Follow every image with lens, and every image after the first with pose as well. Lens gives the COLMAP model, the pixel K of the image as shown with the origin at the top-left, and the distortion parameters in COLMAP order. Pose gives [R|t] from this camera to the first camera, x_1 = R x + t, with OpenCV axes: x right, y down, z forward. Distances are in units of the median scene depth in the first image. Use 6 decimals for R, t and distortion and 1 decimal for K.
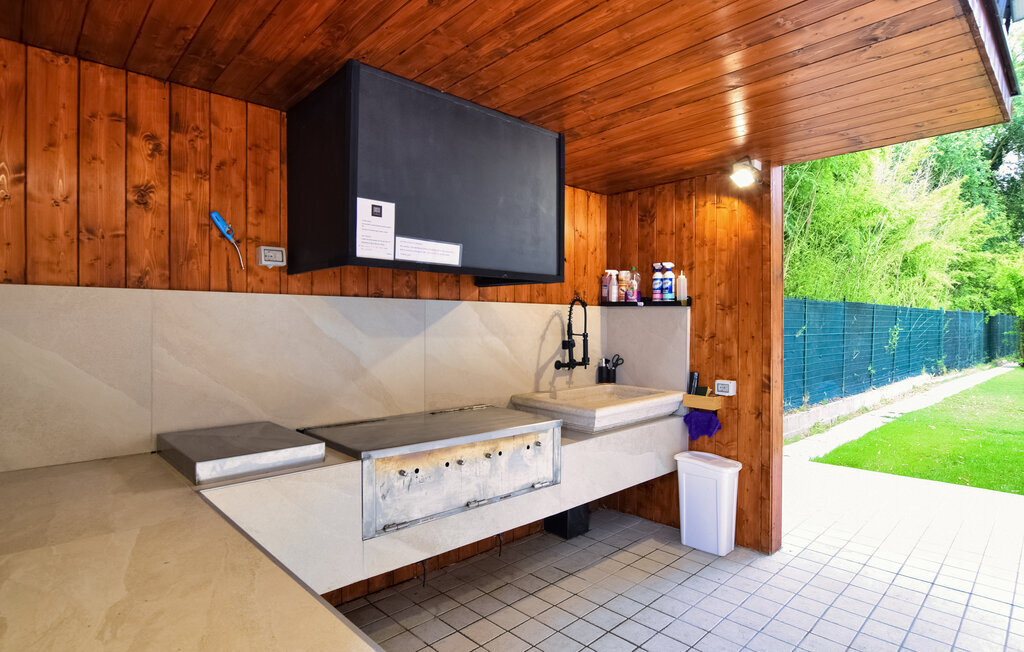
lens RADIAL K [[601.4, 0, 485.9], [0, 601.4, 325.9], [0, 0, 1]] dist [-0.028821, -0.000270]
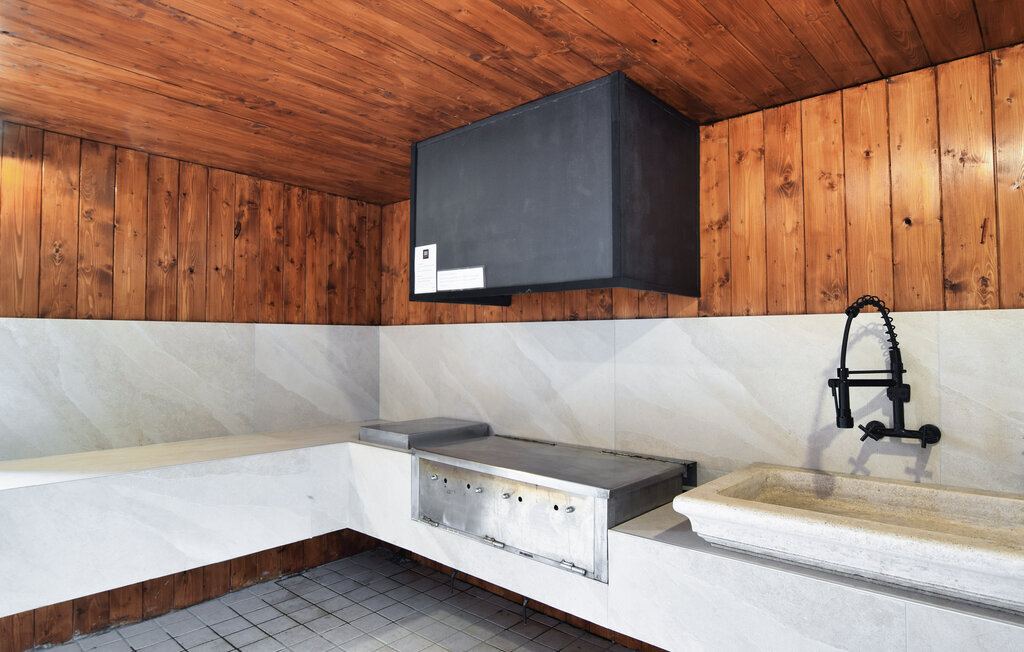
lens RADIAL K [[601.4, 0, 485.9], [0, 601.4, 325.9], [0, 0, 1]] dist [-0.028821, -0.000270]
pose [[0.023906, -0.033052, -0.999168, 0.821456], [-0.010649, 0.999388, -0.033314, -0.004673], [0.999657, 0.011437, 0.023539, 0.864206]]
